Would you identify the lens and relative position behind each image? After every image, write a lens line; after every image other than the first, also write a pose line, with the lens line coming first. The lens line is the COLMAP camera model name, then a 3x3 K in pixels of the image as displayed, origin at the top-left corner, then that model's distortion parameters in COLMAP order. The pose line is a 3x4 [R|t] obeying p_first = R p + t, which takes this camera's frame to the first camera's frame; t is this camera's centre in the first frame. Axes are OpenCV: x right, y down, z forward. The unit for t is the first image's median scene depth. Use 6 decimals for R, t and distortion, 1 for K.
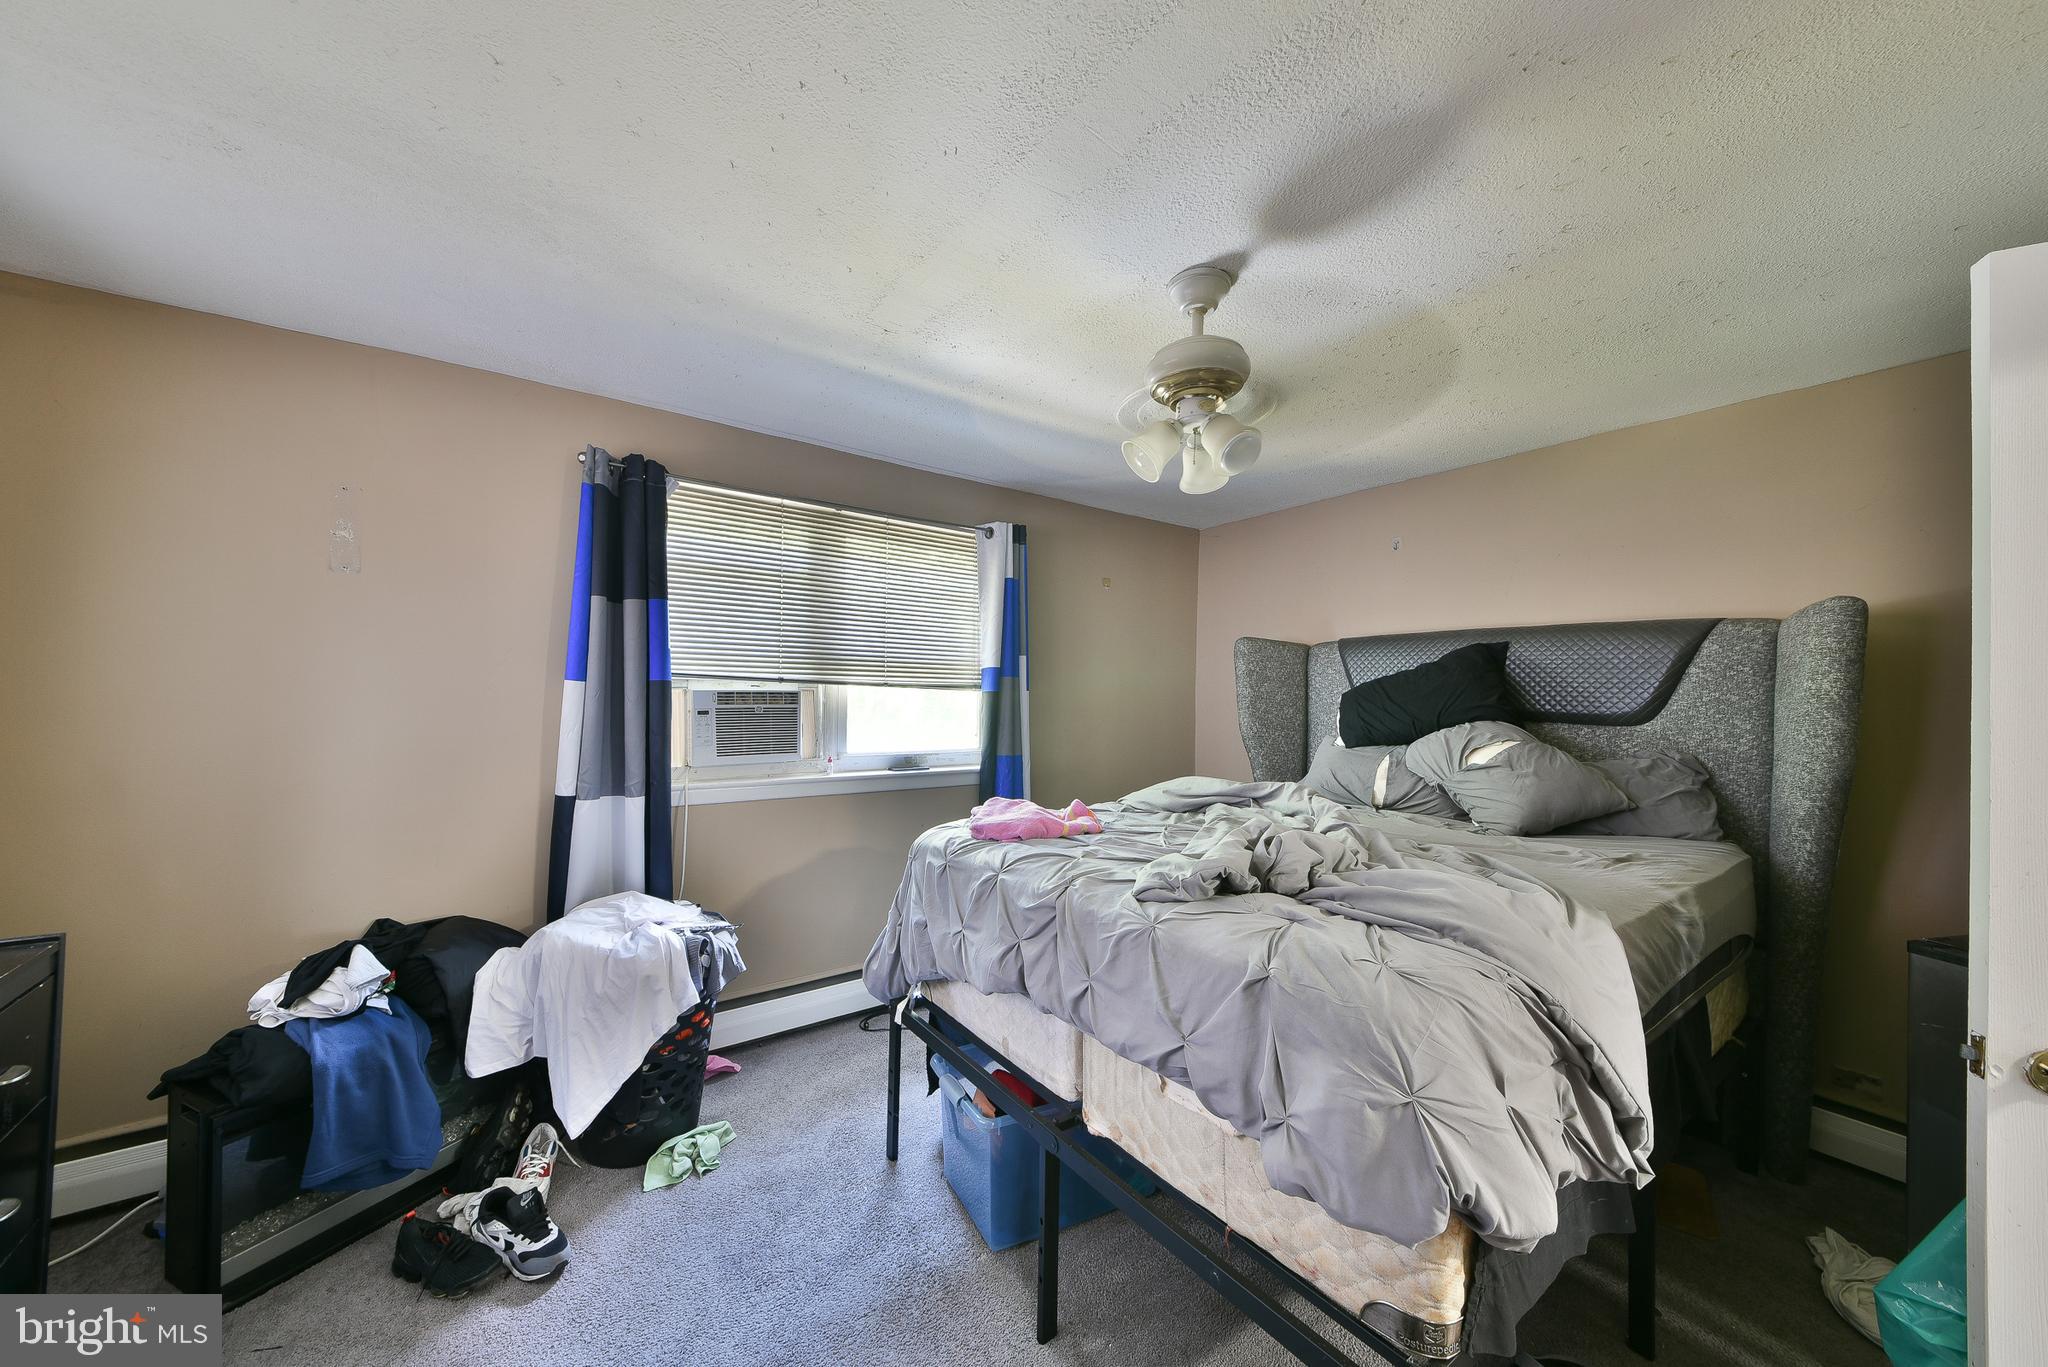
lens RADIAL K [[704.5, 0, 1016.5], [0, 704.5, 687.4], [0, 0, 1]] dist [0.001151, 0.000063]
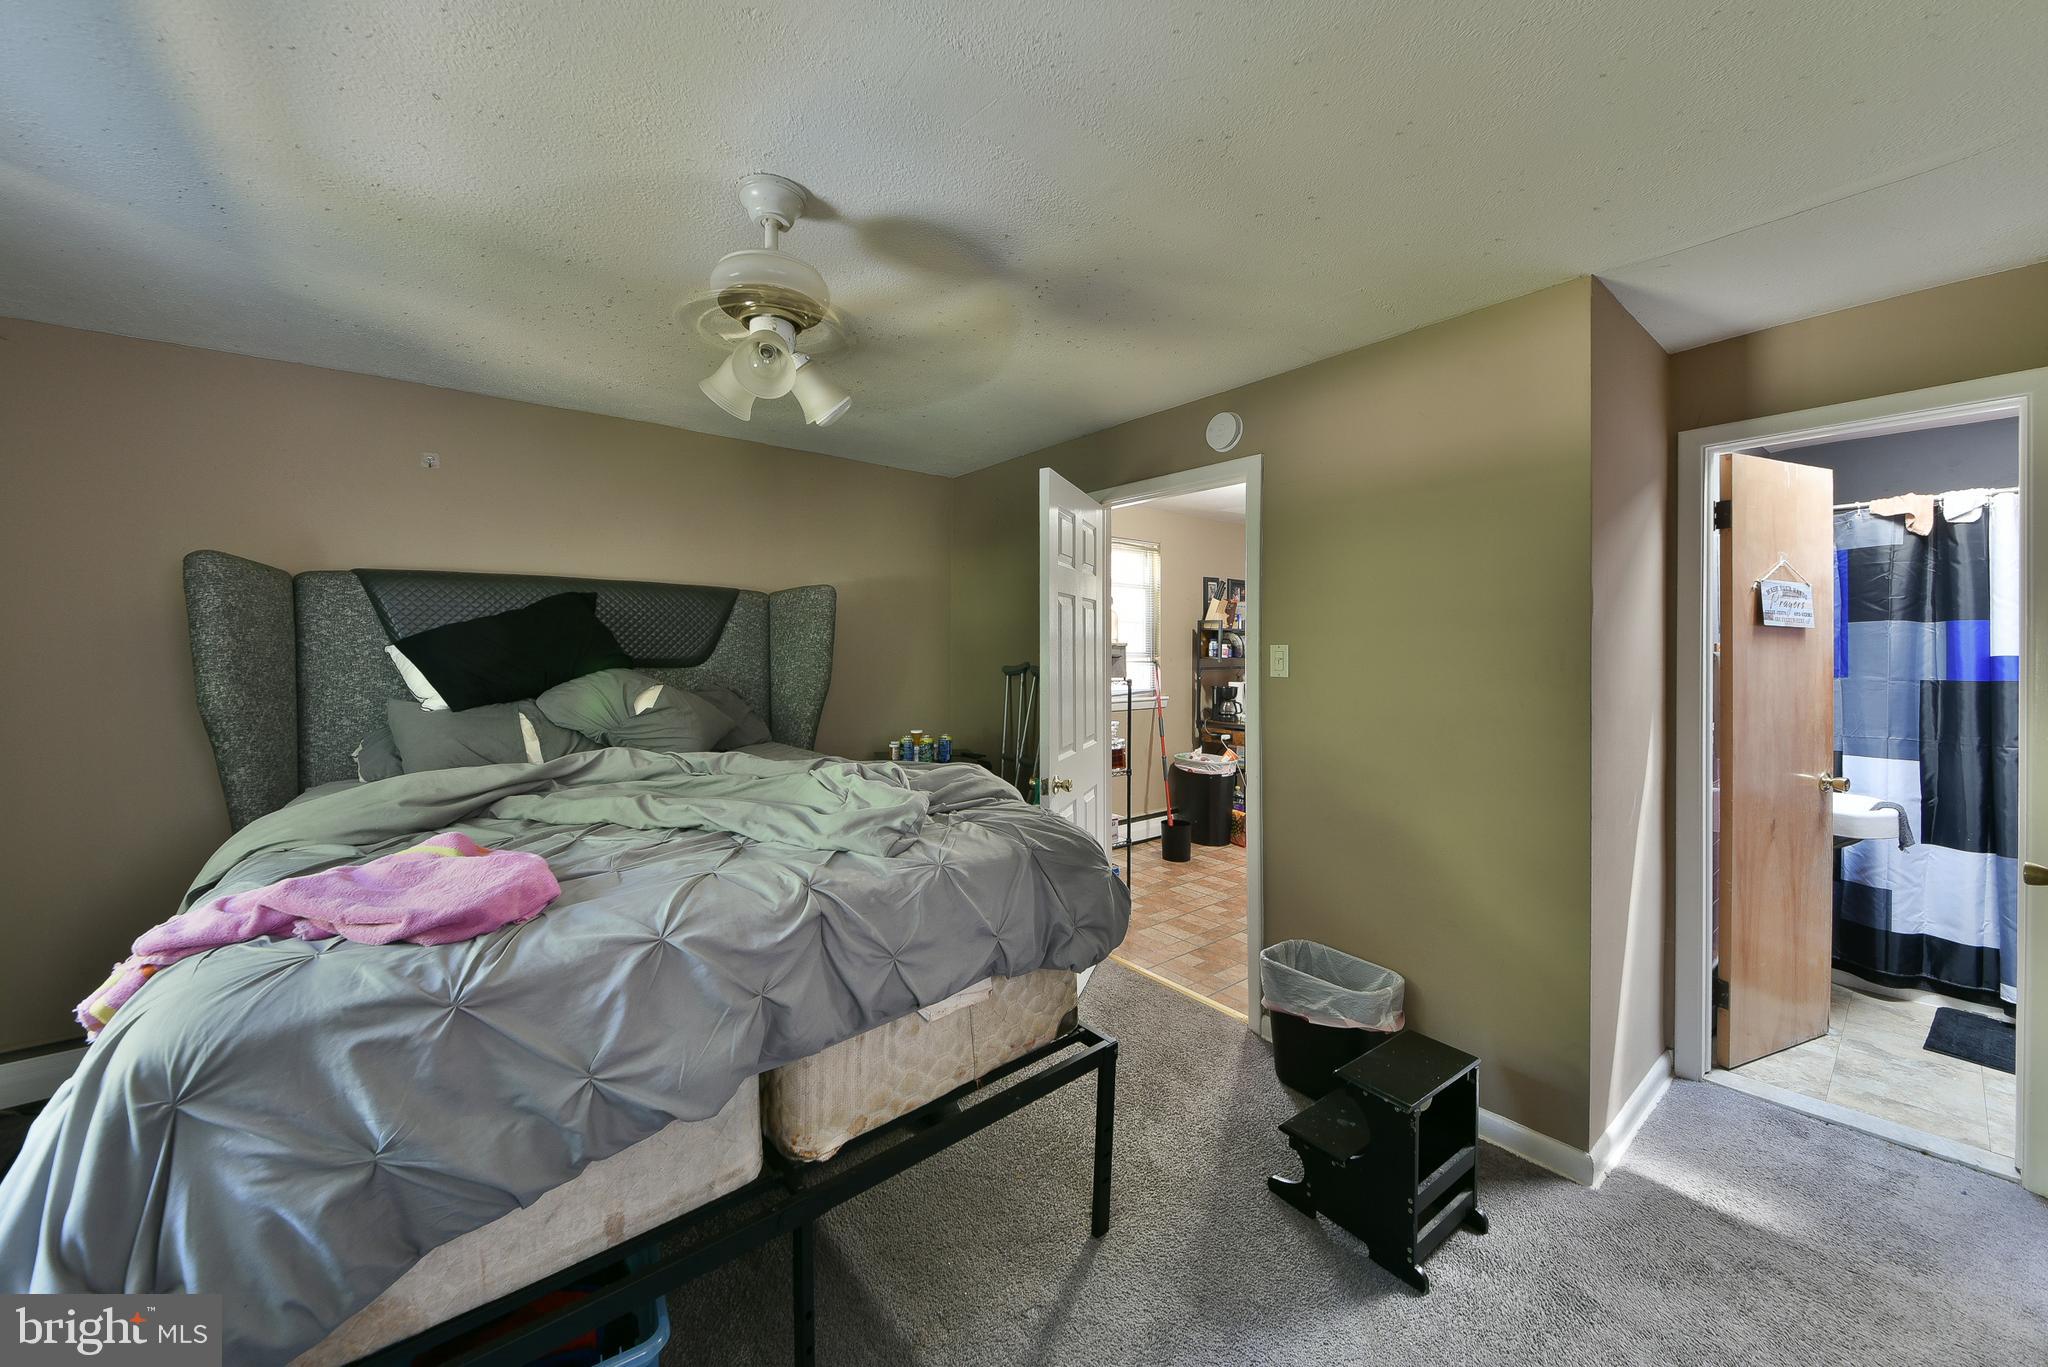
lens RADIAL K [[751.9, 0, 989.7], [0, 751.9, 648.7], [0, 0, 1]] dist [-0.000294, -0.000016]
pose [[-0.051105, -0.017565, 0.998539, -0.510216], [-0.006660, 0.999829, 0.017247, -0.005447], [-0.998671, -0.005769, -0.051213, 0.536965]]
